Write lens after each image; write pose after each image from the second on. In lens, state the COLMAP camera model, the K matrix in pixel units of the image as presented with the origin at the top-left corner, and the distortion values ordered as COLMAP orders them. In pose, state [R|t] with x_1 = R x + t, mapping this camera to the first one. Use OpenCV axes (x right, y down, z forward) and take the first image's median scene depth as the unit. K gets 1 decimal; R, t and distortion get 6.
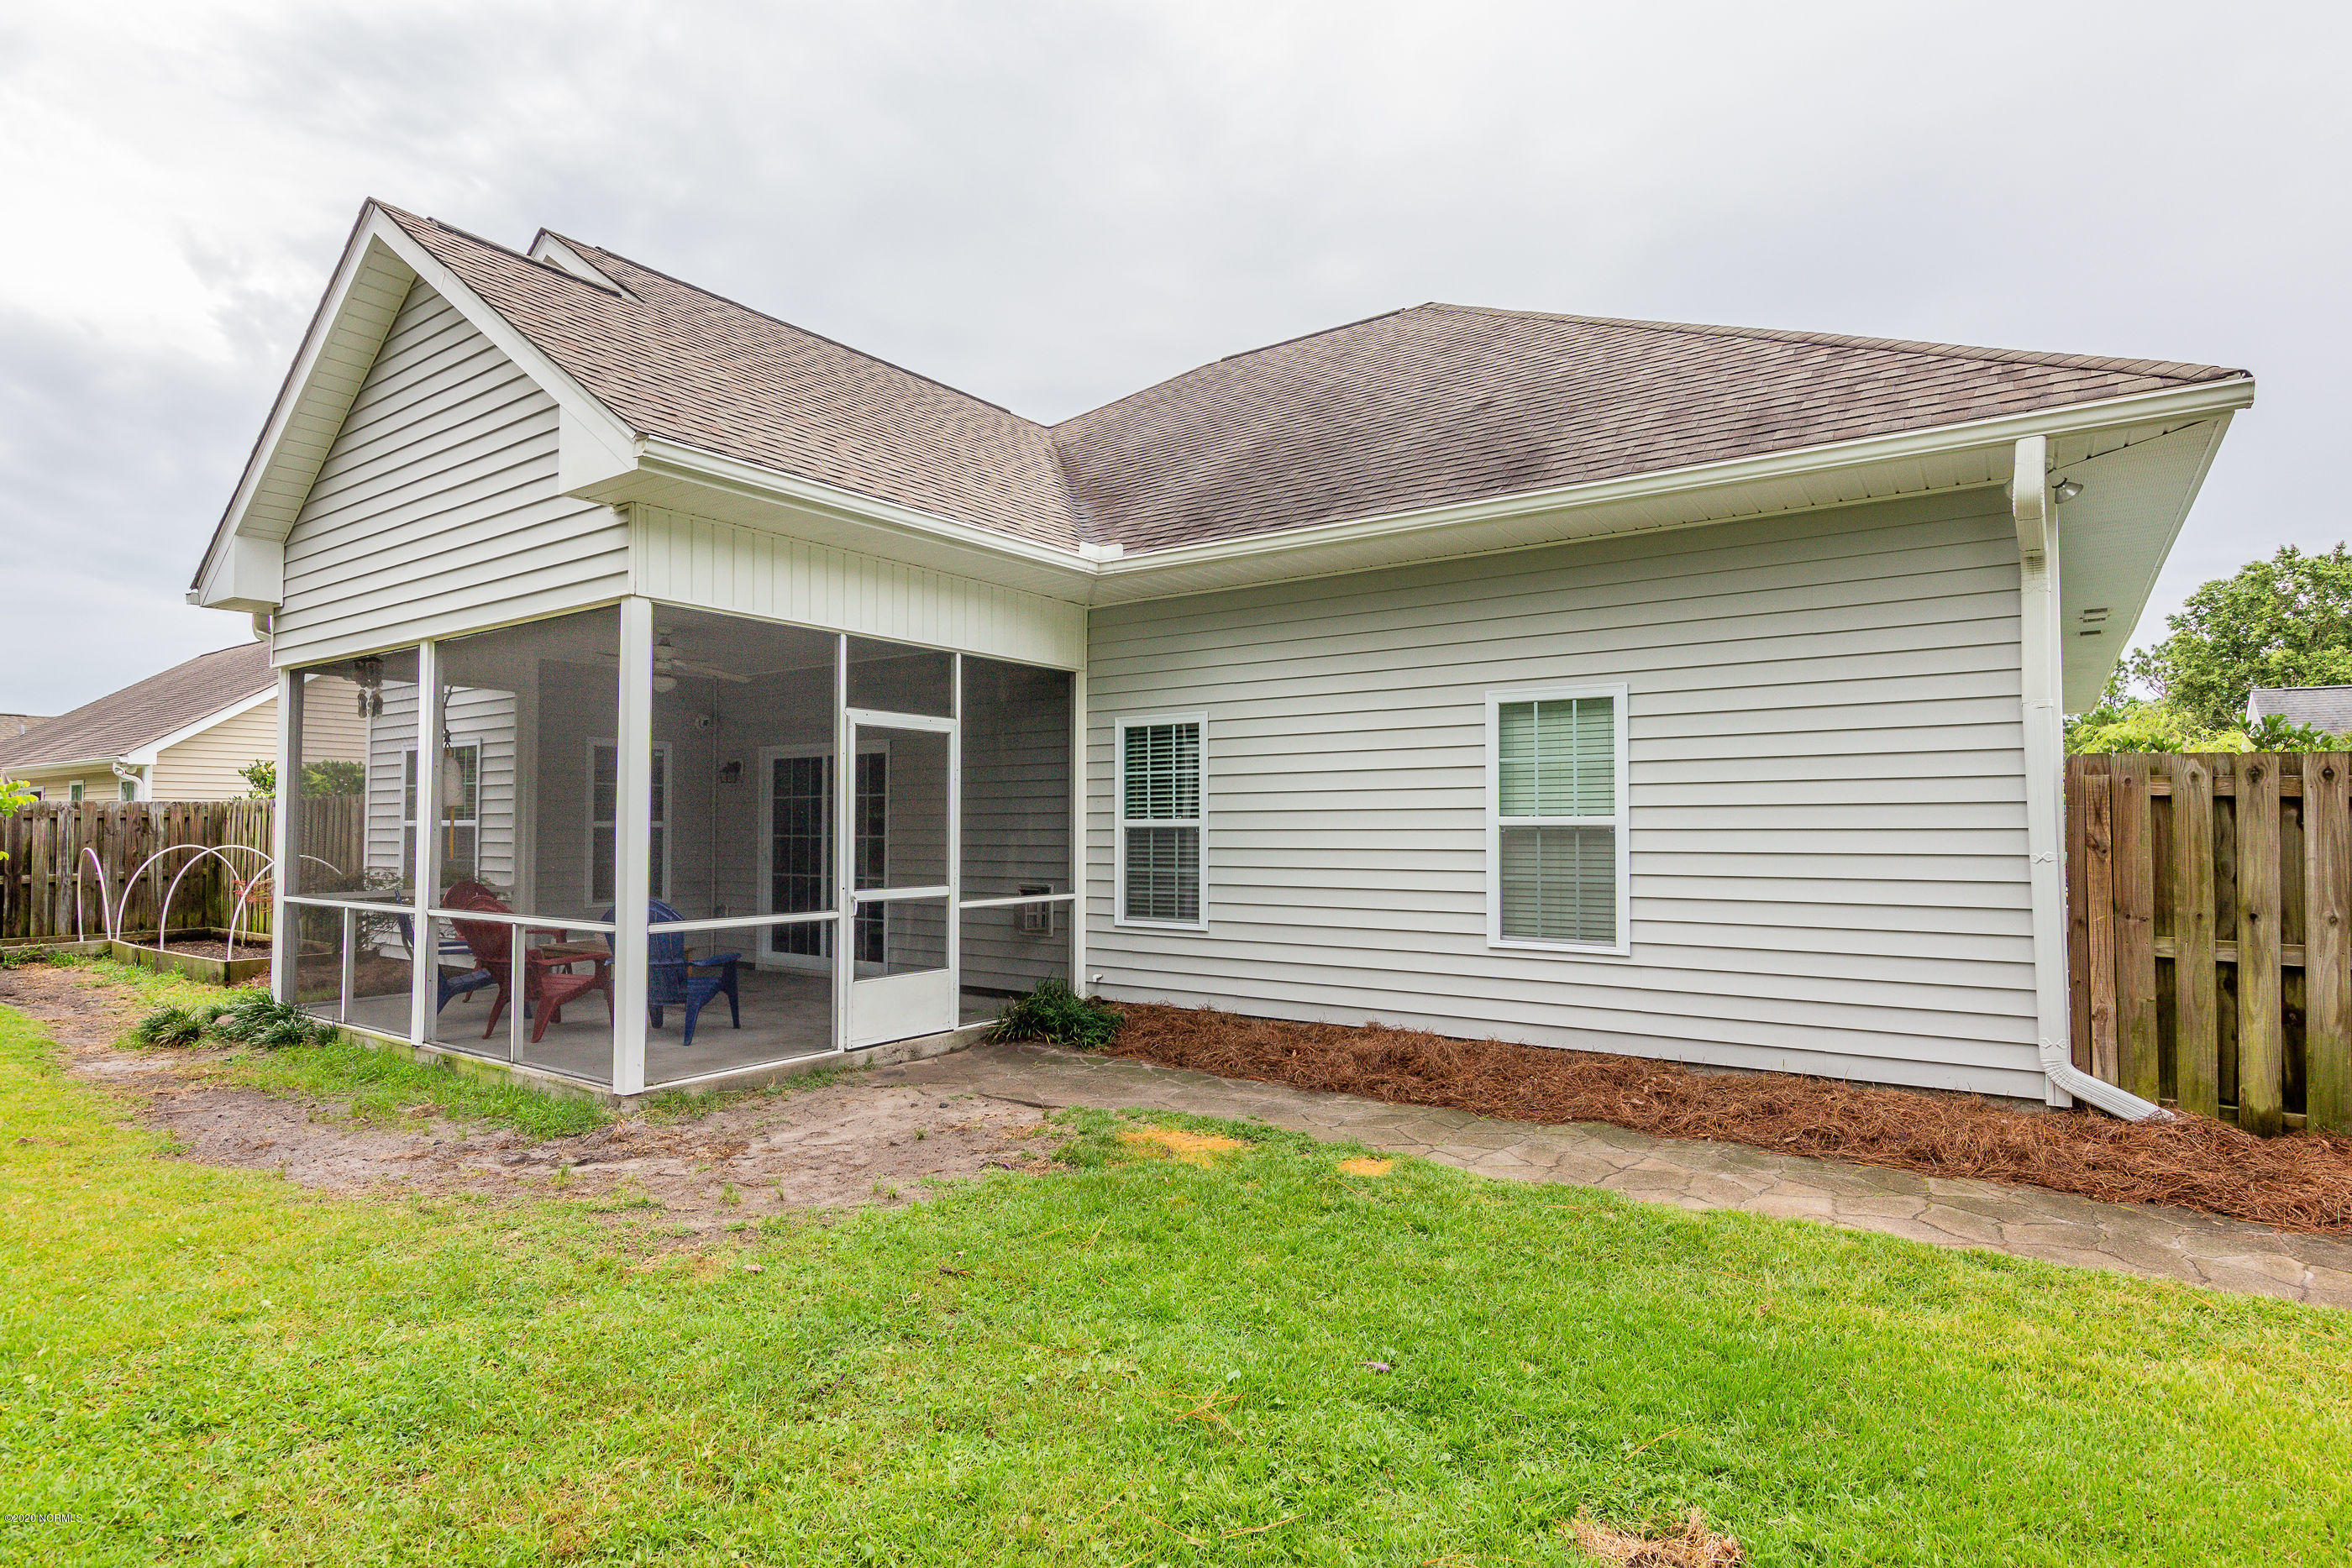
lens RADIAL K [[1233.4, 0, 1202.1], [0, 1233.4, 788.4], [0, 0, 1]] dist [0.002140, 0.000851]
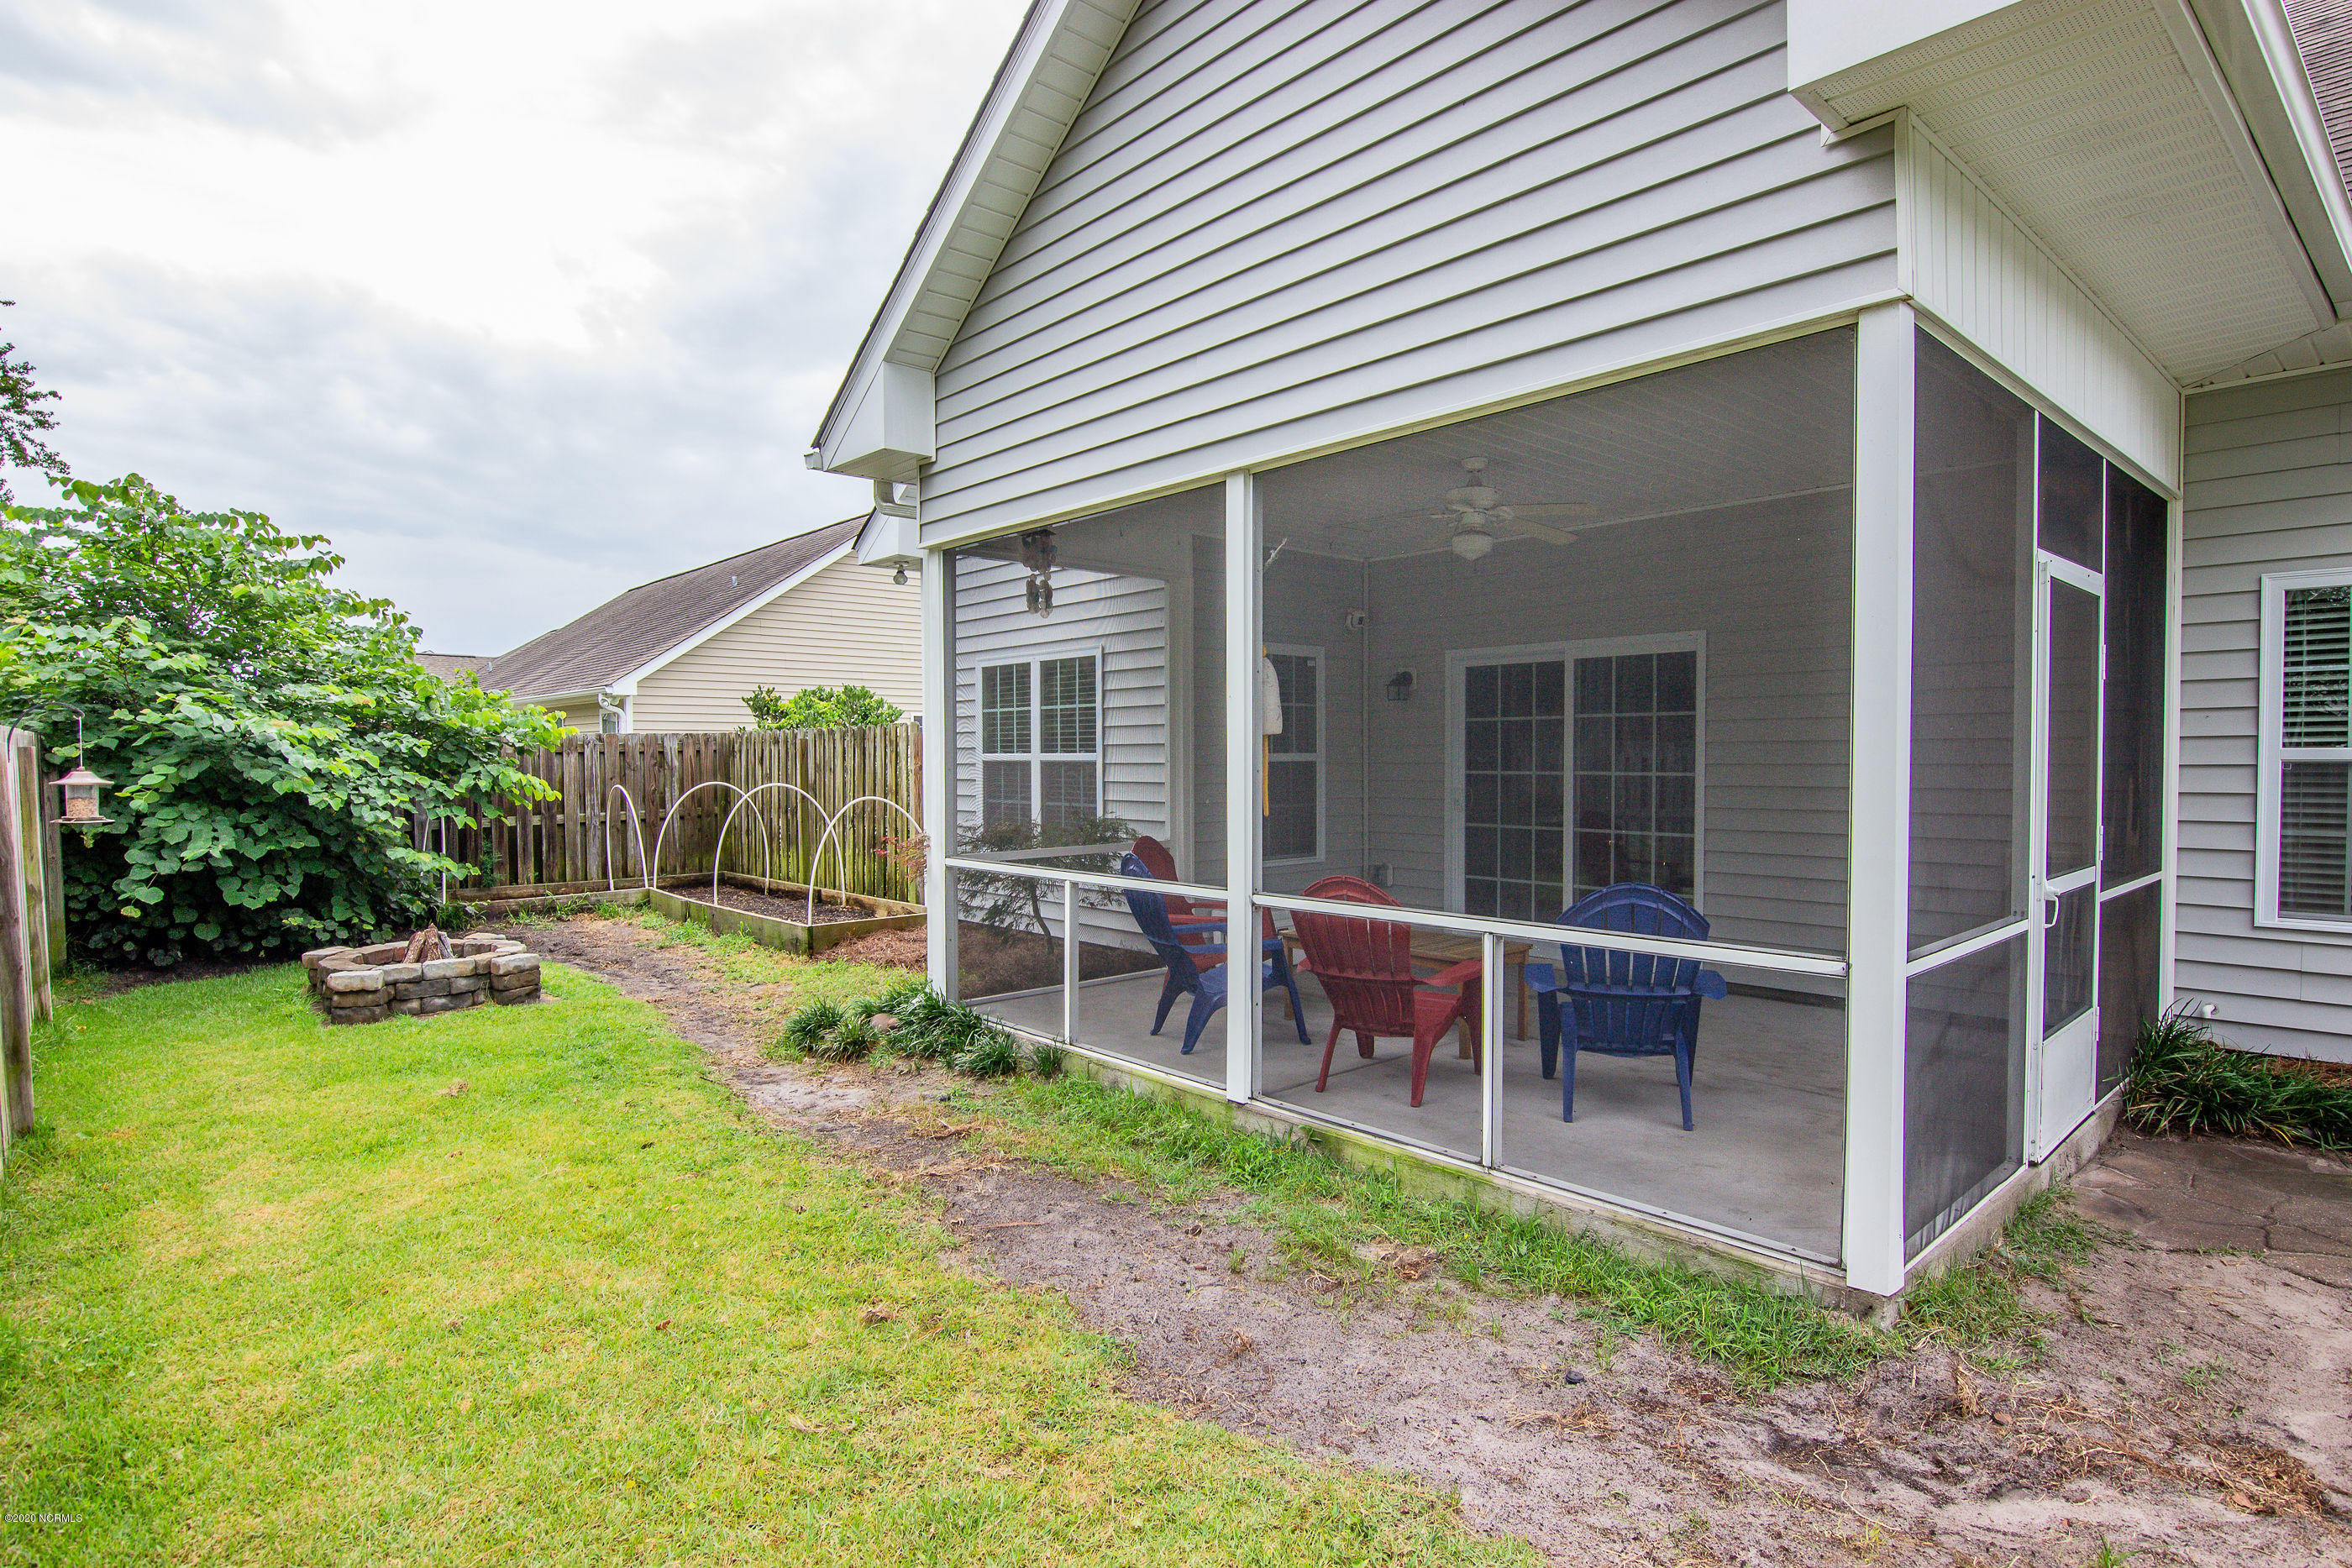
lens RADIAL K [[1231.5, 0, 1179.8], [0, 1231.5, 793.3], [0, 0, 1]] dist [-0.001299, -0.013423]
pose [[0.975601, 0.001962, -0.219542, -0.370446], [0.012169, 0.997940, 0.062996, 0.003010], [0.219214, -0.064130, 0.973567, 0.262043]]
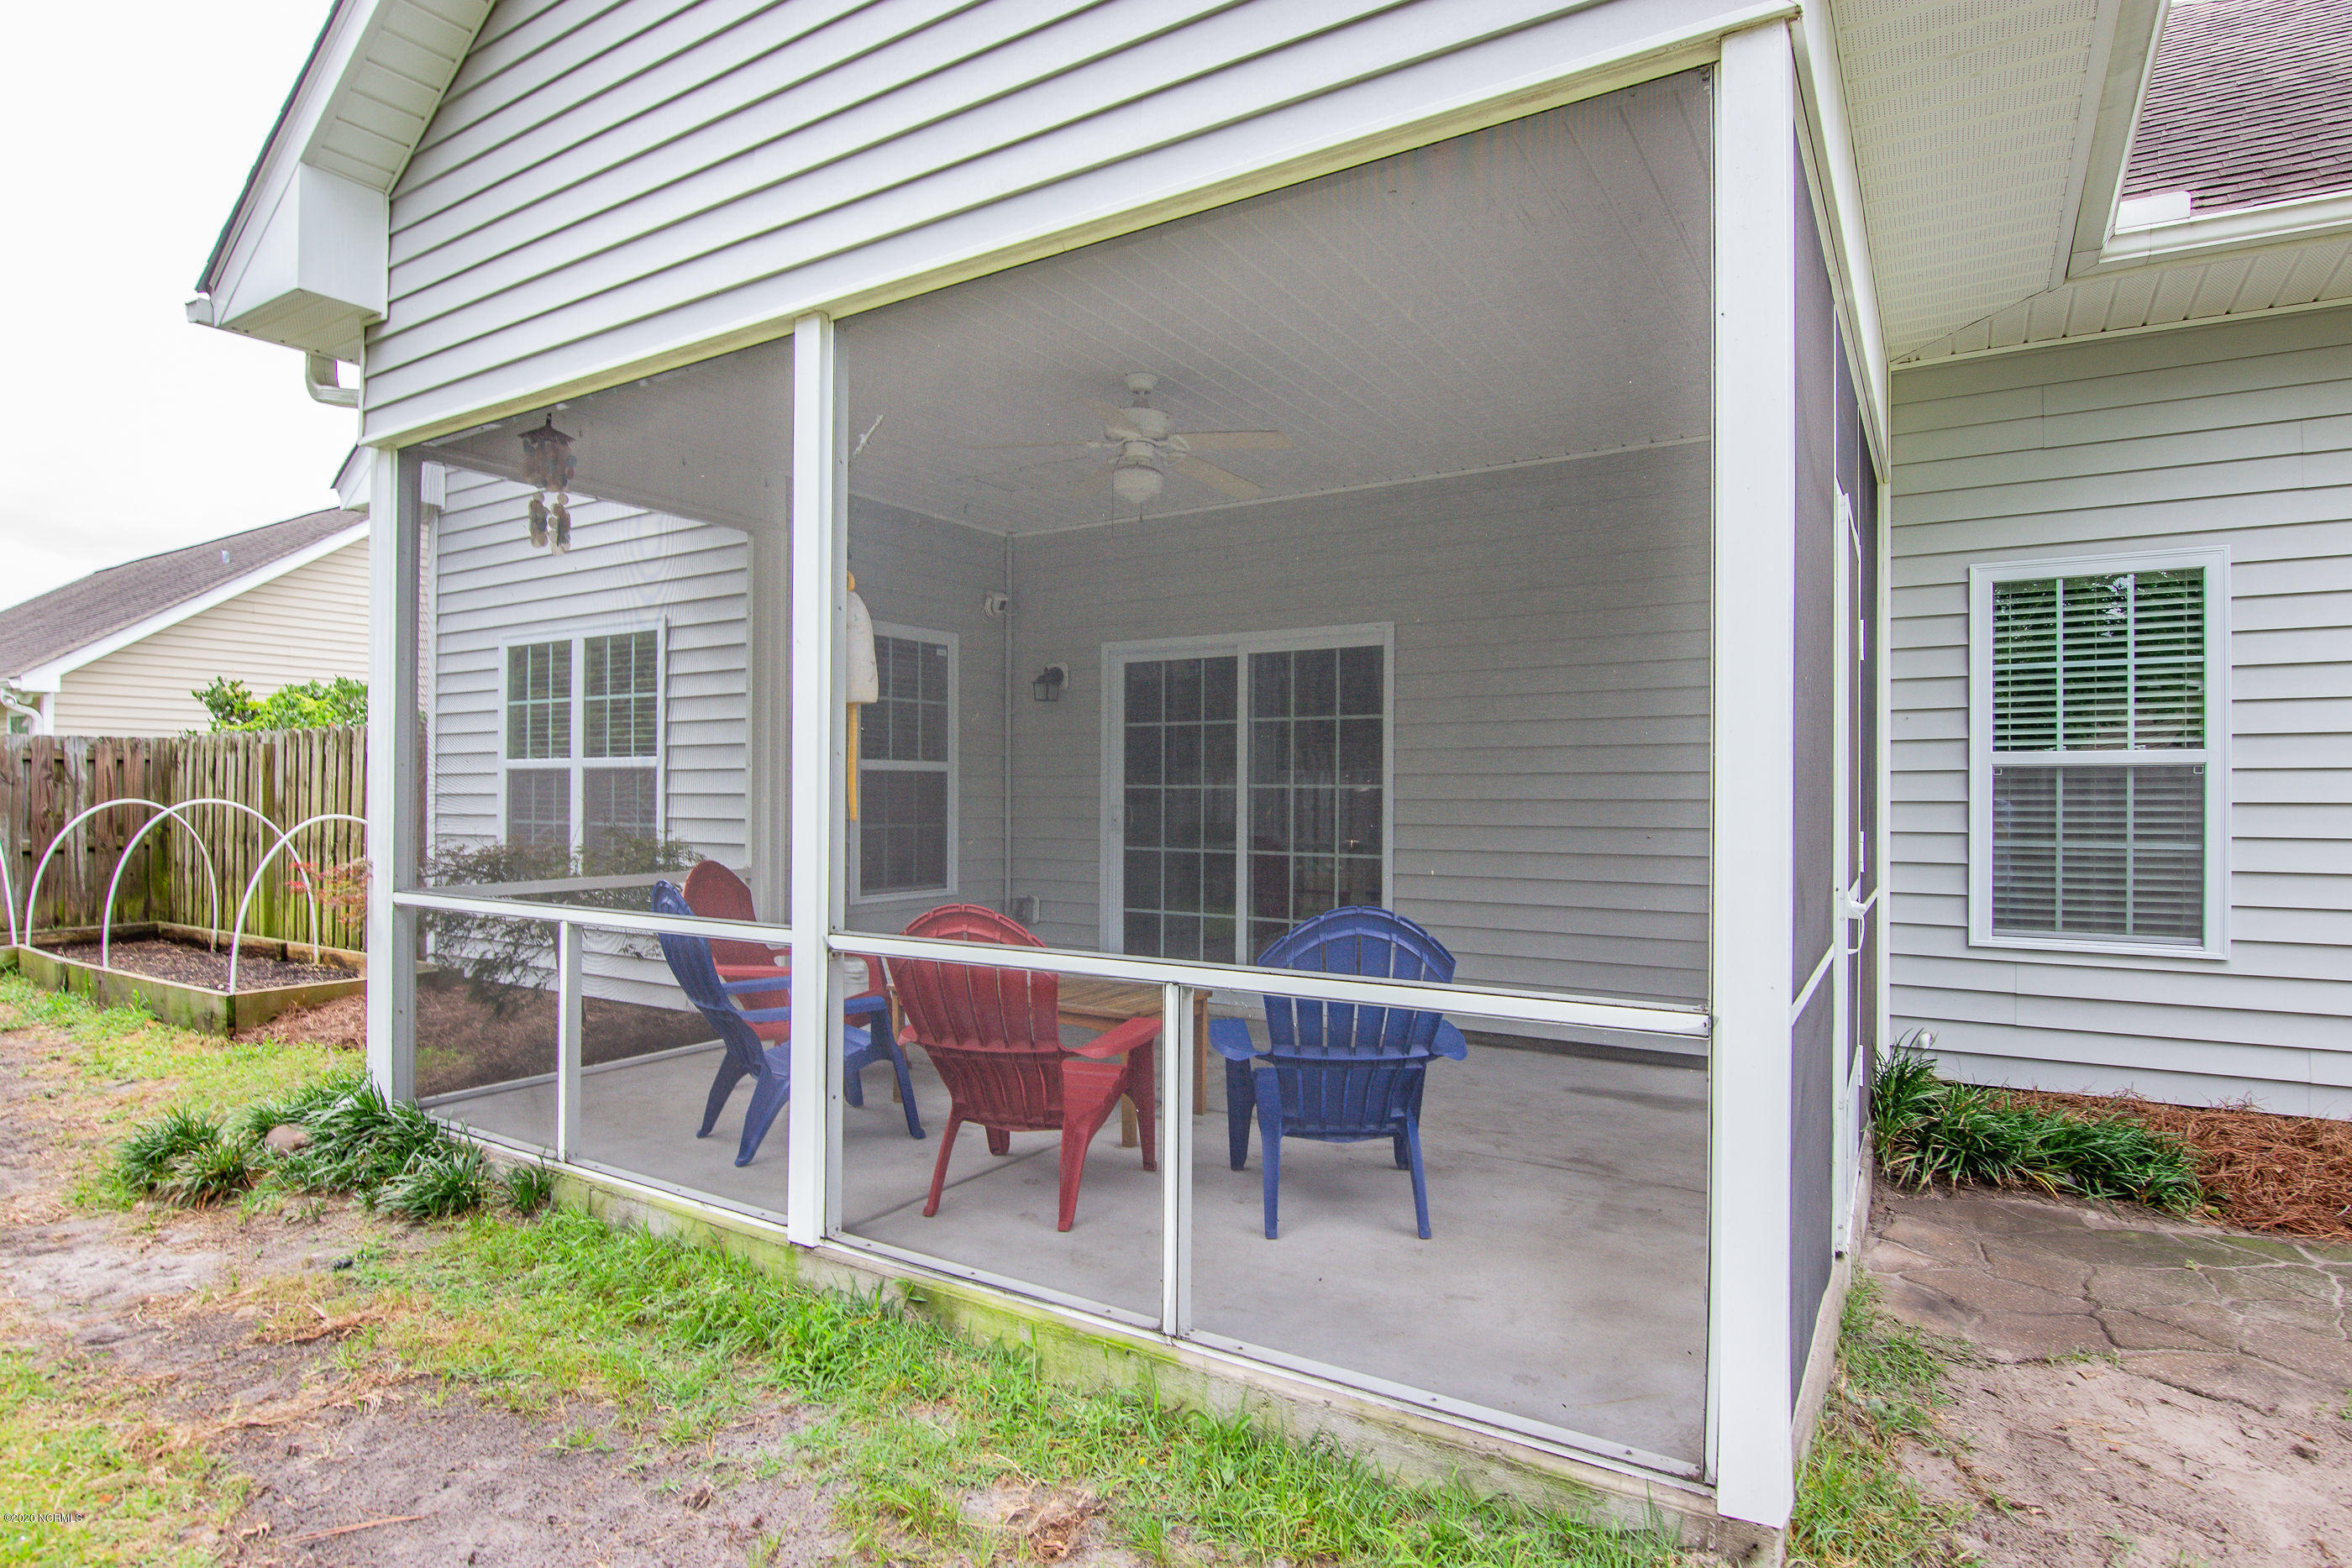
lens RADIAL K [[1231.5, 0, 1179.8], [0, 1231.5, 793.3], [0, 0, 1]] dist [-0.001299, -0.013423]
pose [[0.998238, 0.003860, 0.059211, -0.374555], [-0.005671, 0.999520, 0.030455, 0.023985], [-0.059065, -0.030737, 0.997781, 0.396441]]
